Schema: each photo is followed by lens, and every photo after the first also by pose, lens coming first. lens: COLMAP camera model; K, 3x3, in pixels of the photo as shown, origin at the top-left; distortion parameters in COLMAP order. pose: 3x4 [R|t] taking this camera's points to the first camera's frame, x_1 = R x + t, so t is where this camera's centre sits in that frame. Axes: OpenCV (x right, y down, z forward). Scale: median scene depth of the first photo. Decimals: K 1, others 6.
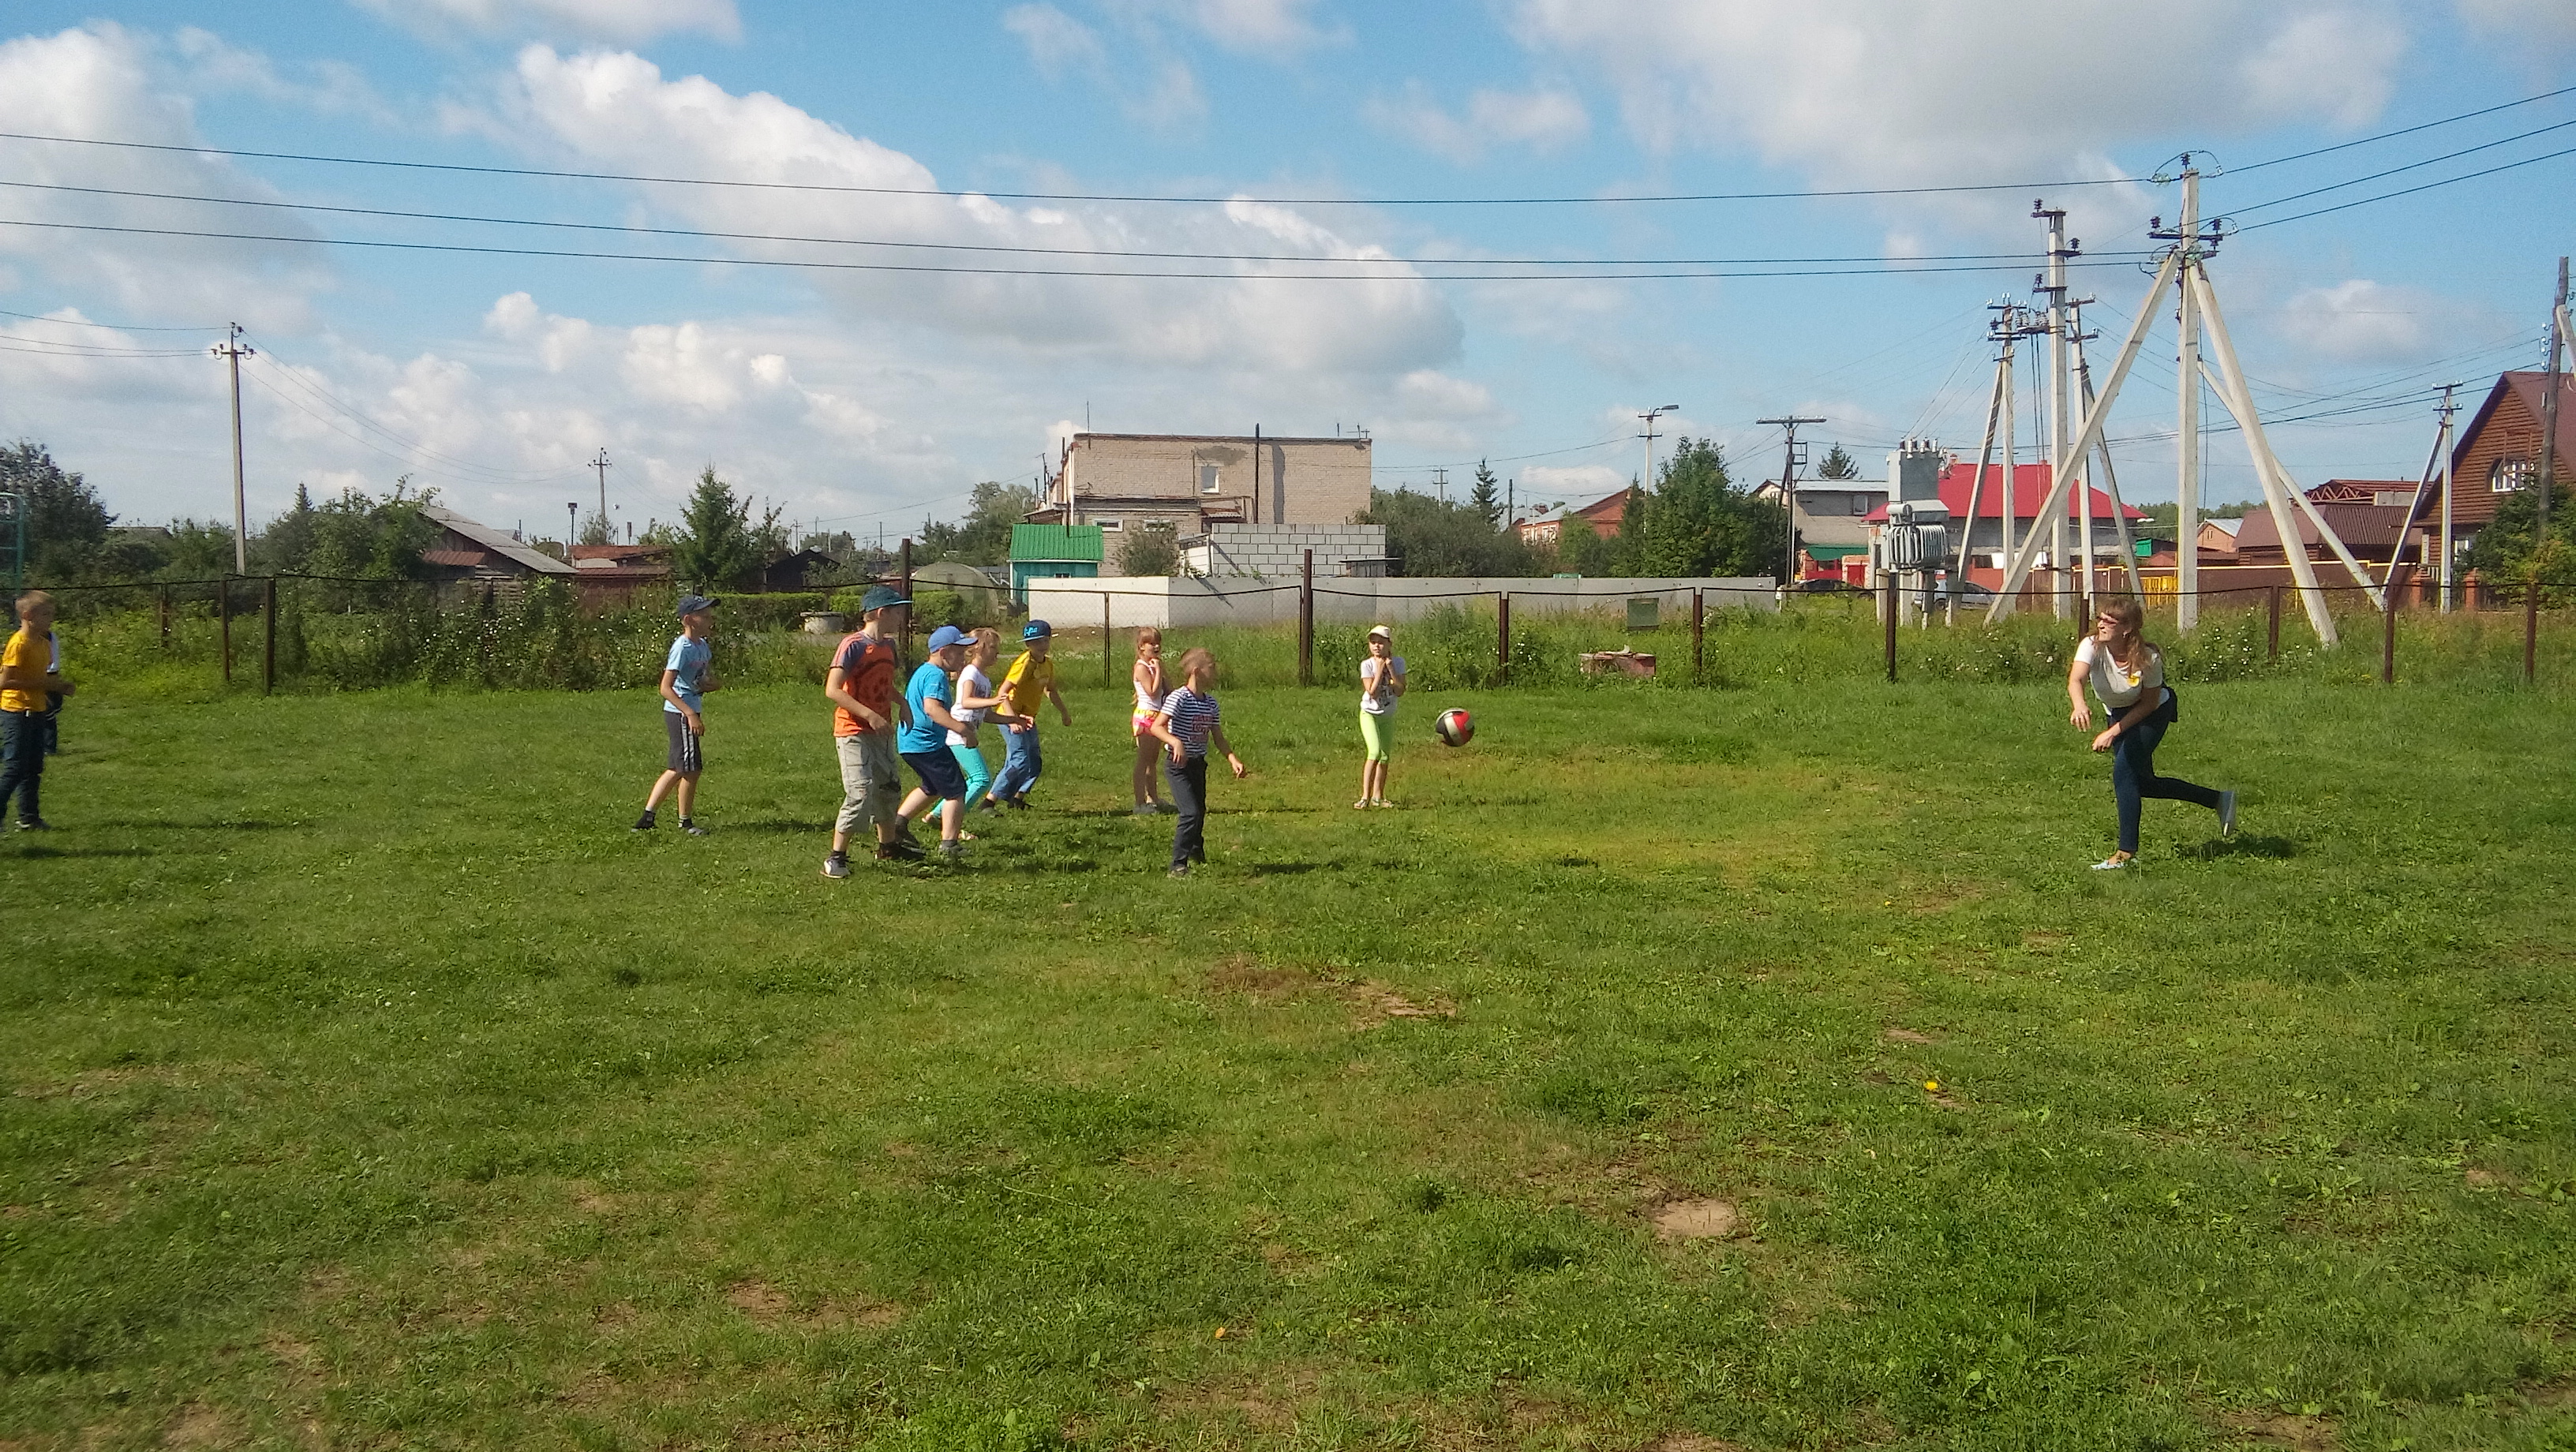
lens RADIAL K [[2369.3, 0, 1285.0], [0, 2369.3, 720.0], [0, 0, 1]] dist [0.123327, -0.183138]
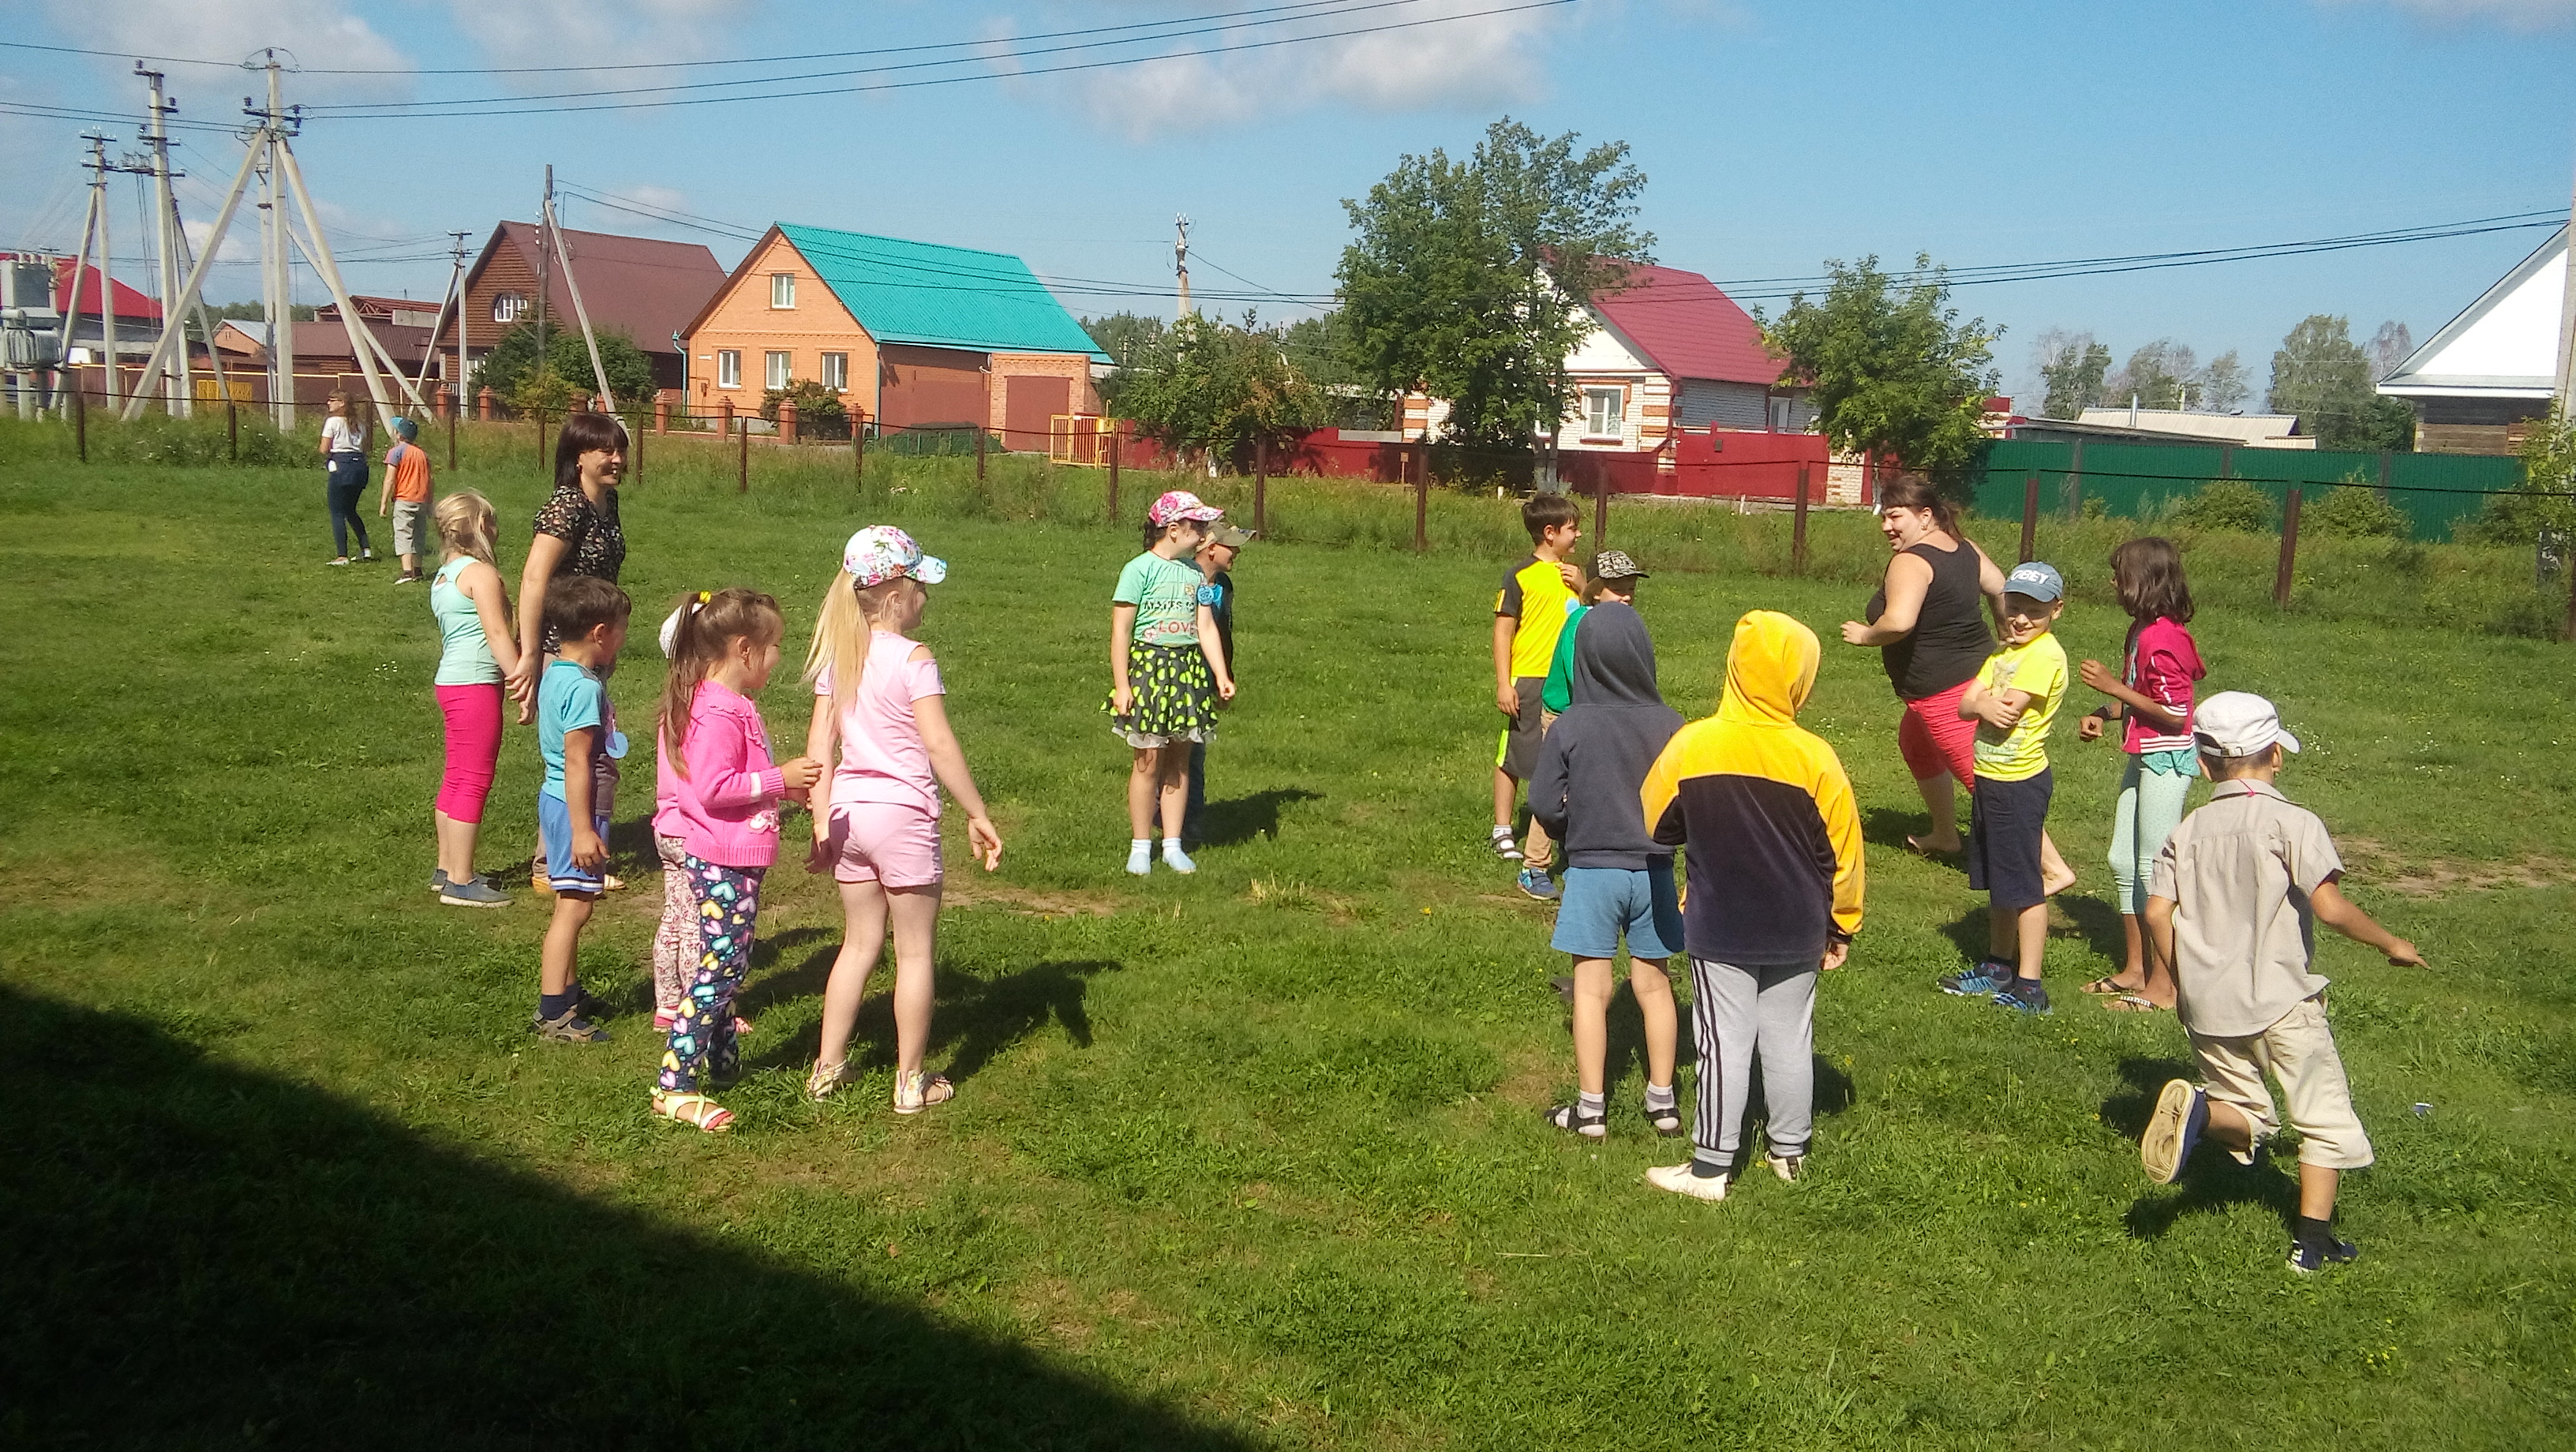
lens RADIAL K [[2369.3, 0, 1281.8], [0, 2369.3, 728.3], [0, 0, 1]] dist [0.123327, -0.183138]
pose [[0.710761, -0.063663, 0.700547, -0.127349], [0.004432, 0.996282, 0.086041, 0.010225], [-0.703420, -0.058050, 0.708400, -0.232901]]
